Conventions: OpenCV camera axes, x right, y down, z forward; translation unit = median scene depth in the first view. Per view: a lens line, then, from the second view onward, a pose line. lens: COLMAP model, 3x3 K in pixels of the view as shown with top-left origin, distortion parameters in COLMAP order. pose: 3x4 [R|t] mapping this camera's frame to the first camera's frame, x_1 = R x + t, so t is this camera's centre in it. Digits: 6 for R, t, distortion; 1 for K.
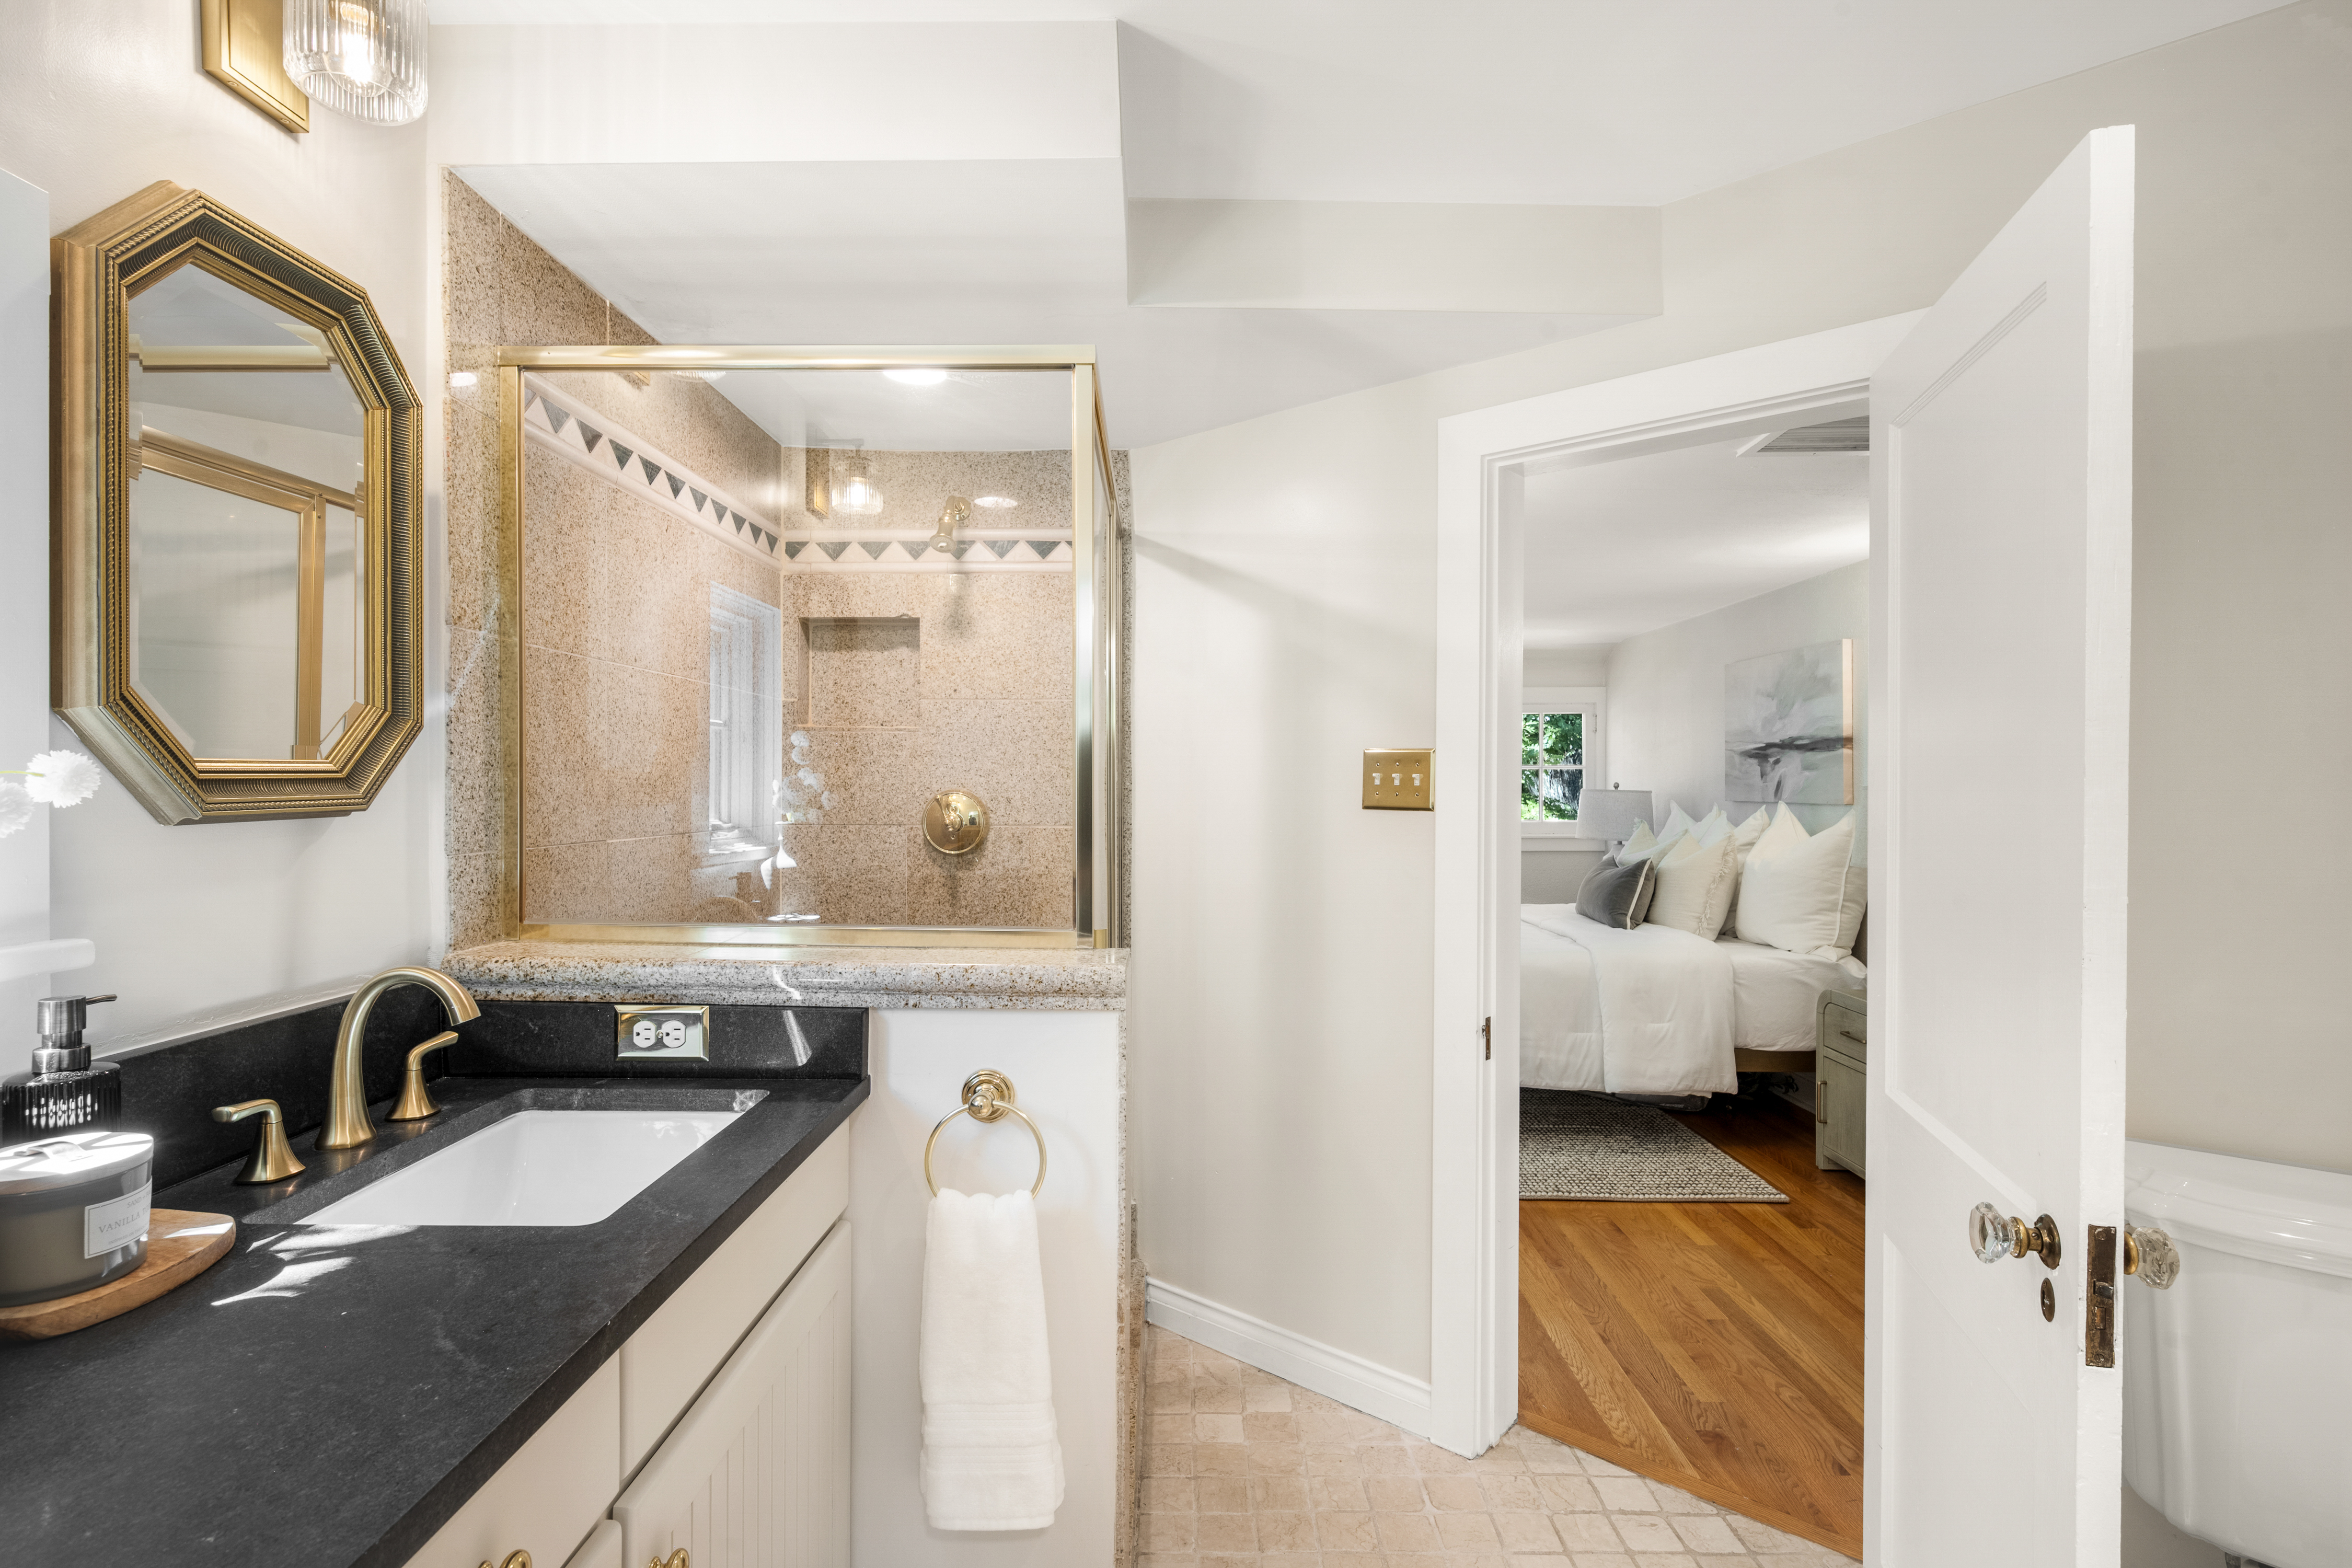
lens RADIAL K [[1117.5, 0, 1177.2], [0, 1117.5, 783.6], [0, 0, 1]] dist [-0.002435, -0.000006]
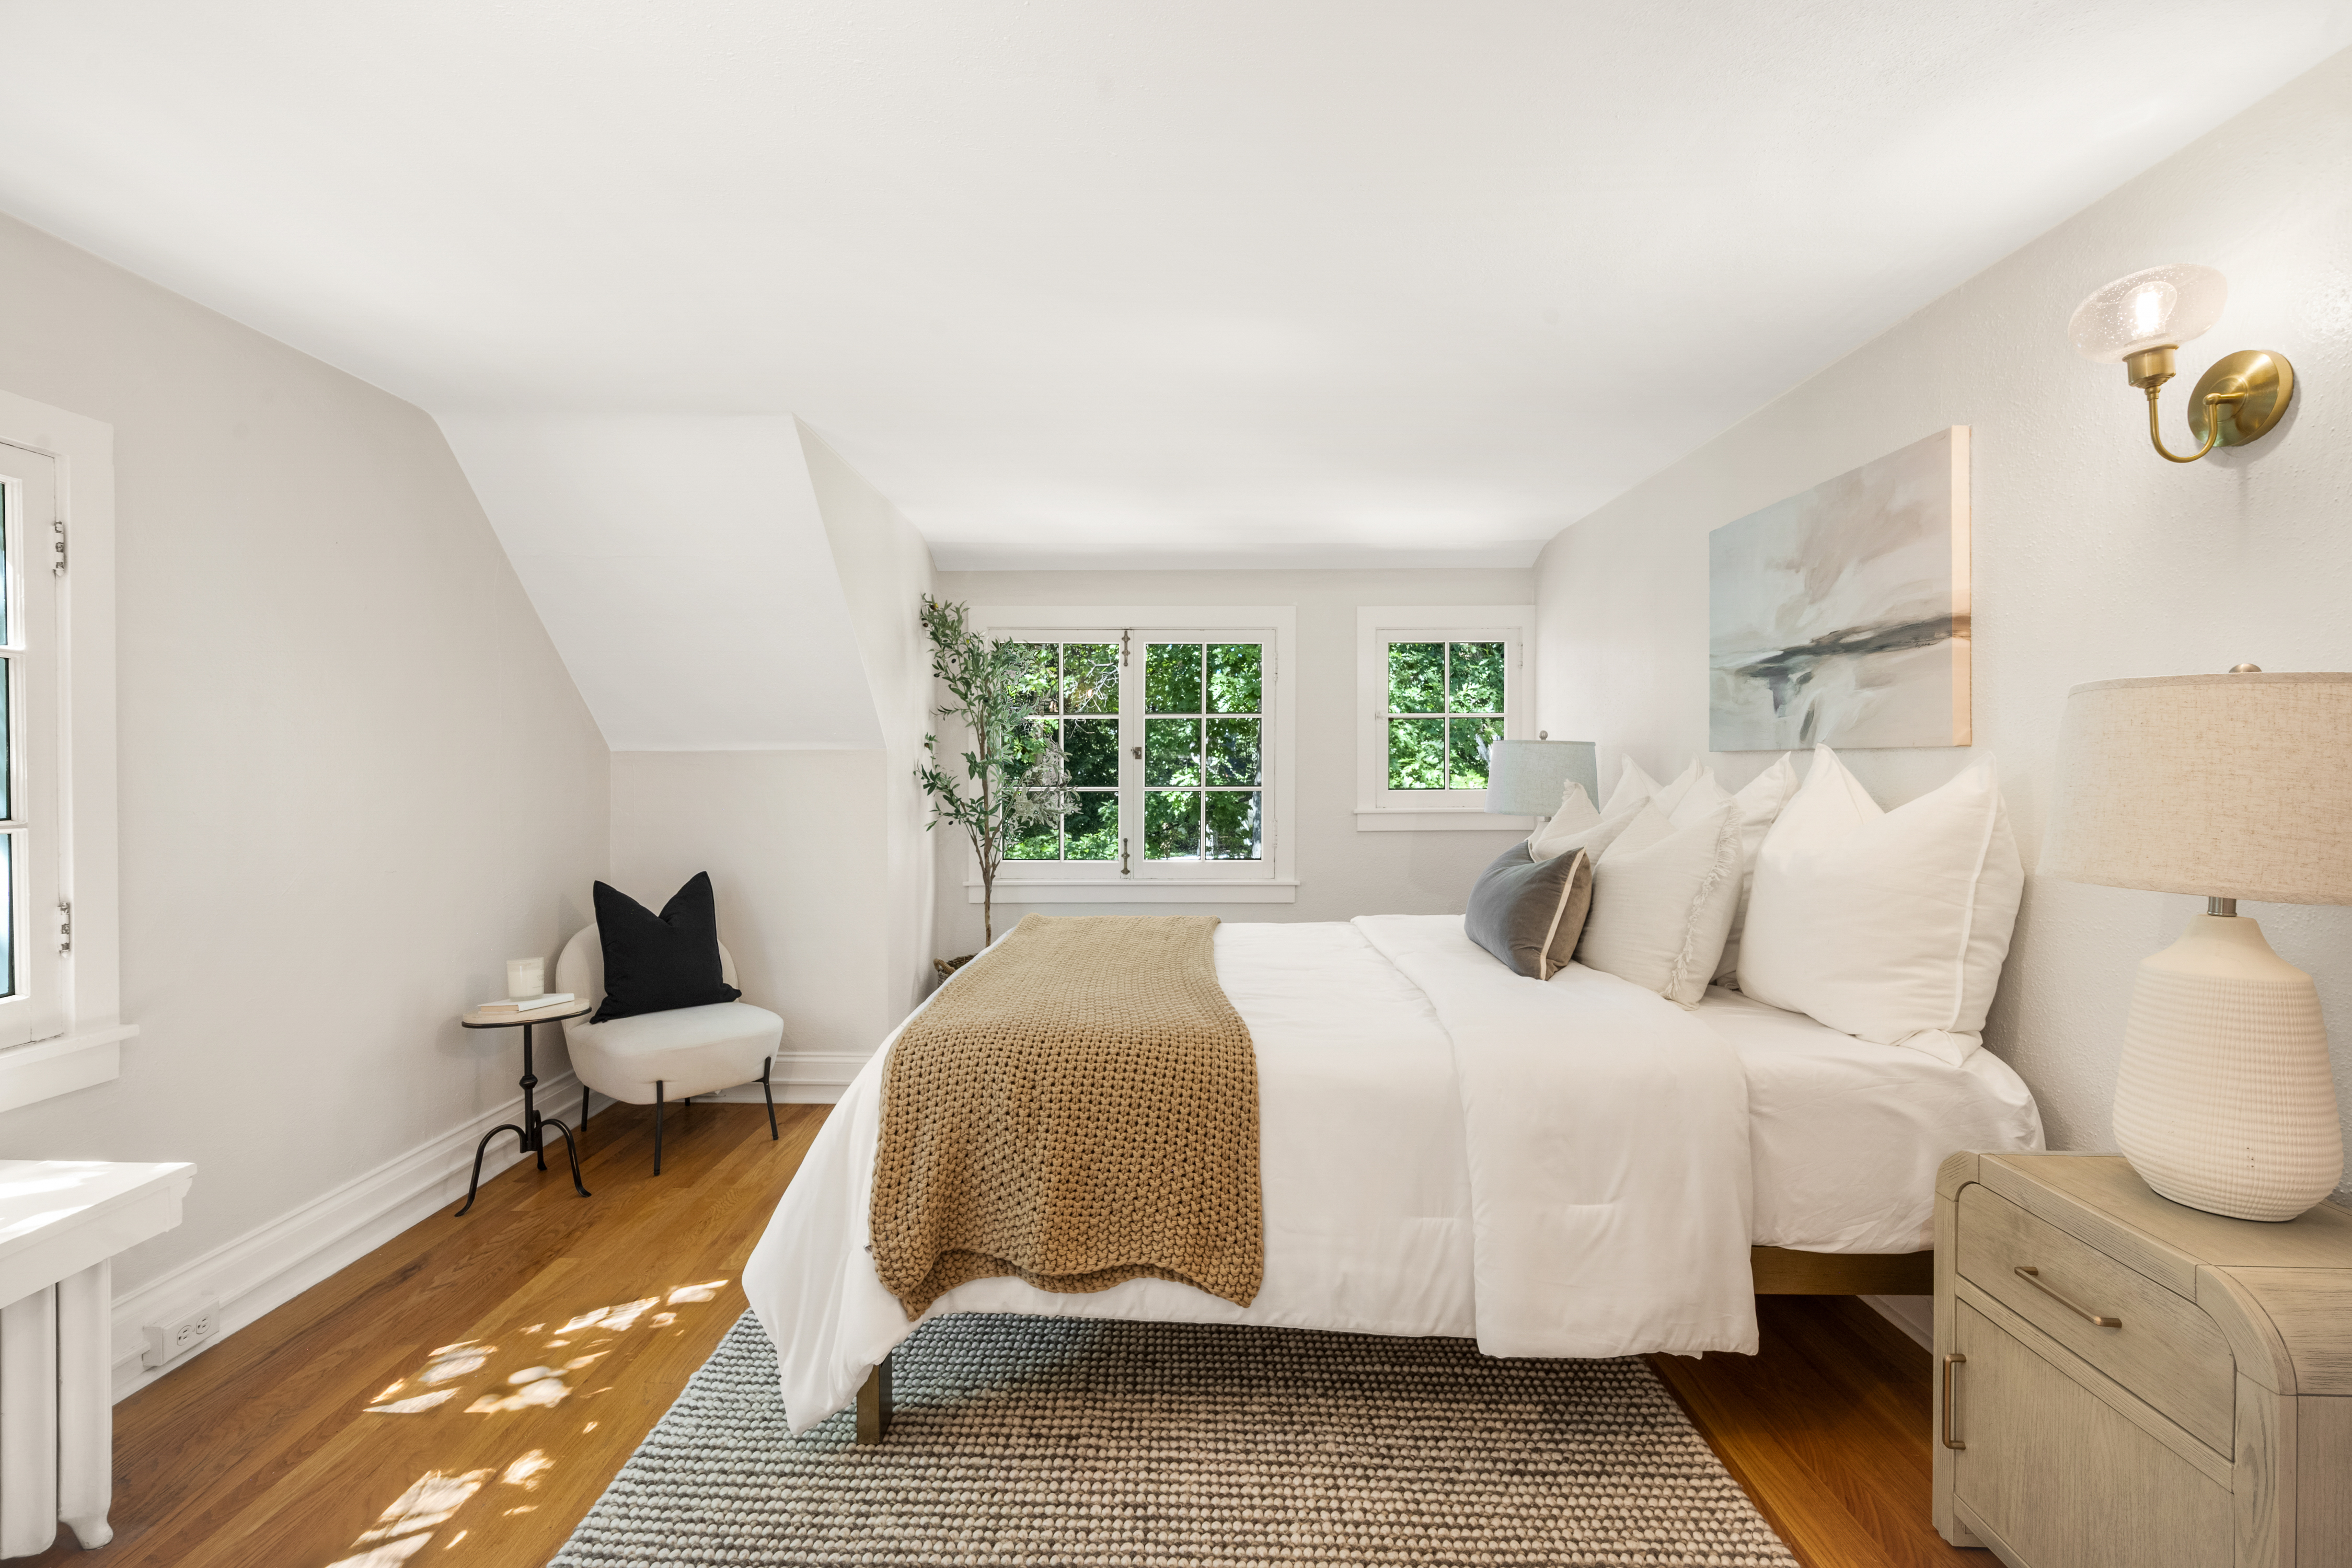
lens RADIAL K [[1046.5, 0, 1169.1], [0, 1046.5, 774.0], [0, 0, 1]] dist [0.002649, -0.000147]
pose [[0.999990, -0.001959, 0.003917, 0.228474], [0.001911, 0.999924, 0.012157, 0.024854], [-0.003941, -0.012149, 0.999918, 0.509148]]
